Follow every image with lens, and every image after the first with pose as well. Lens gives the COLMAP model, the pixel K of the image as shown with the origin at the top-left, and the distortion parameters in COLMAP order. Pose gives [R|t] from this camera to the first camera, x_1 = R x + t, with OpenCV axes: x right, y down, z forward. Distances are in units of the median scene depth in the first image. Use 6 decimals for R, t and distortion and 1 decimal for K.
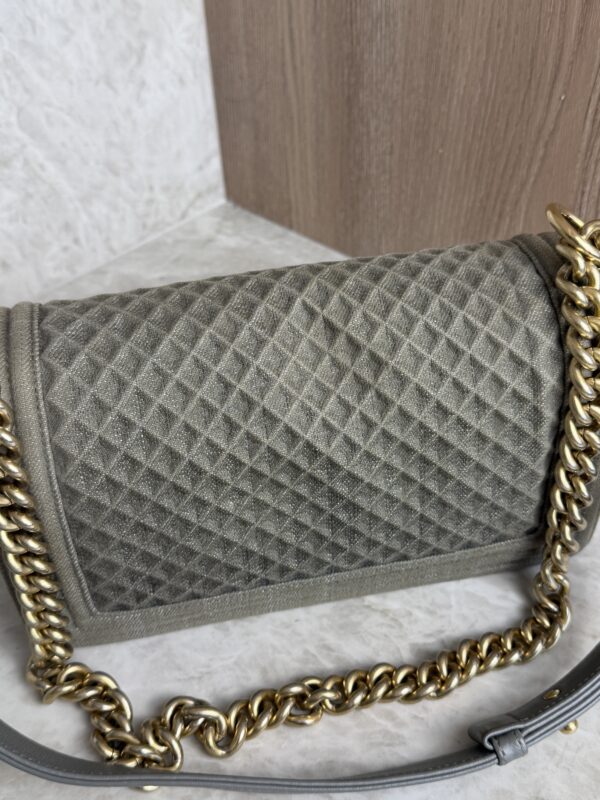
lens RADIAL K [[853.4, 0, 297.0], [0, 853.4, 399.1], [0, 0, 1]] dist [0.127696, -0.395356]
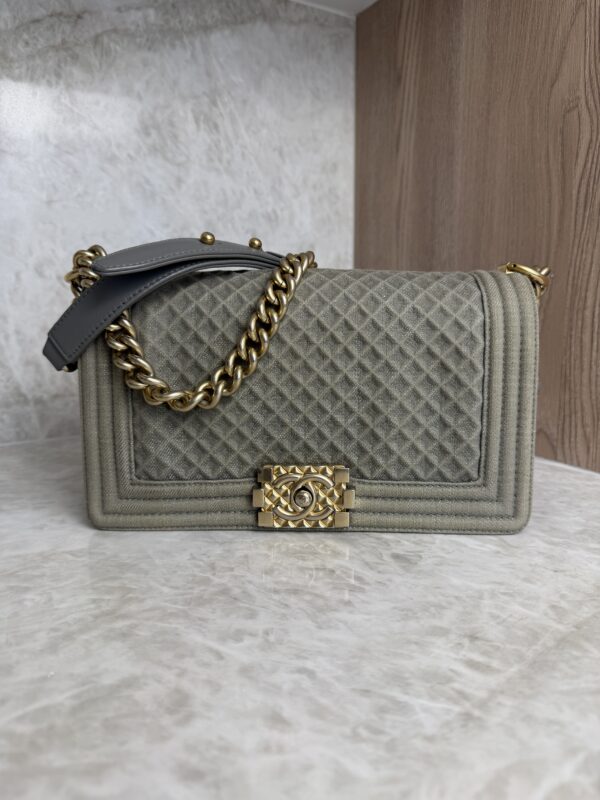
lens RADIAL K [[587.7, 0, 304.8], [0, 587.7, 401.4], [0, 0, 1]] dist [-0.041306, 0.013247]
pose [[0.957232, 0.082947, -0.277176, 0.175615], [-0.215300, 0.844186, -0.490914, 0.419403], [0.193268, 0.529594, 0.825940, 0.149485]]
